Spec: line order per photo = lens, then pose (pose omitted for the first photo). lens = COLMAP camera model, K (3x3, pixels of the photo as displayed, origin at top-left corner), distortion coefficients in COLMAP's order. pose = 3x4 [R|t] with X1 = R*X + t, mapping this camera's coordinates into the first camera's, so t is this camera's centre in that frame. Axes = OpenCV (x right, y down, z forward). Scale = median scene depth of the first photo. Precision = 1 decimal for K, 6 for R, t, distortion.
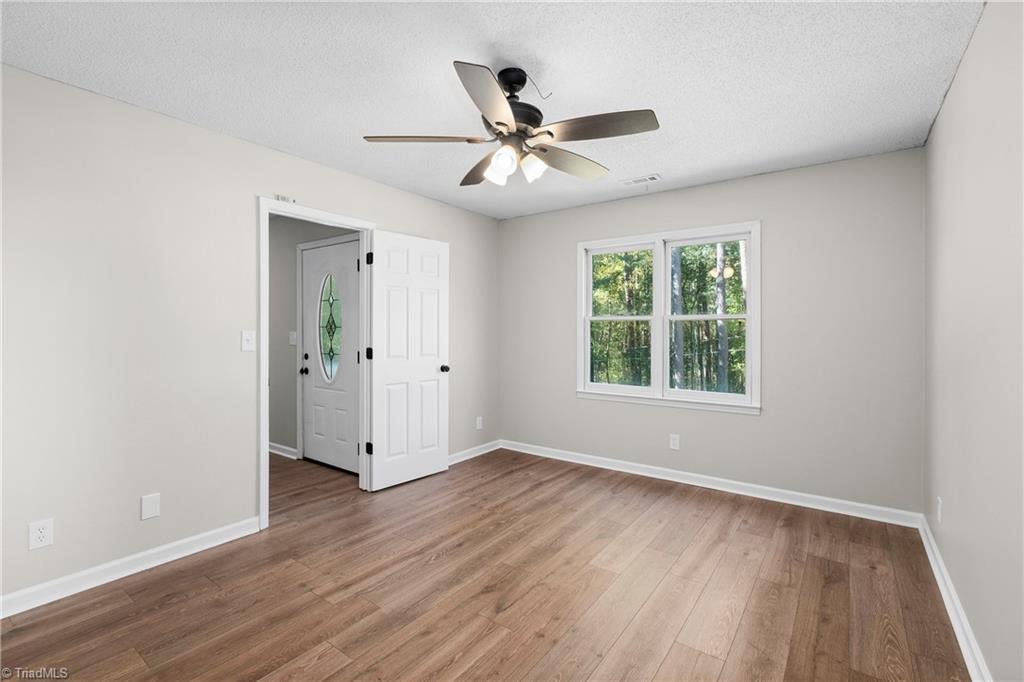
lens RADIAL K [[460.1, 0, 502.7], [0, 460.1, 338.6], [0, 0, 1]] dist [-0.001978, -0.000329]
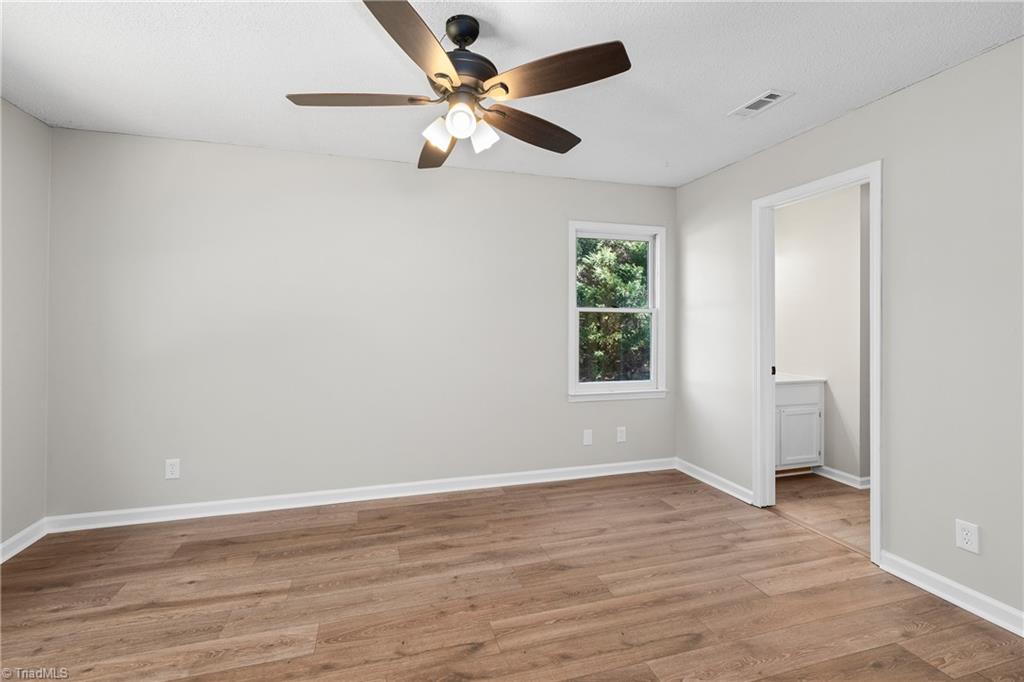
lens RADIAL K [[460.1, 0, 502.7], [0, 460.1, 338.6], [0, 0, 1]] dist [-0.001978, -0.000329]
pose [[-0.802462, -0.023020, 0.596259, -0.571741], [0.009587, 0.998629, 0.051457, -0.036567], [-0.596626, 0.047009, -0.801141, 1.699771]]
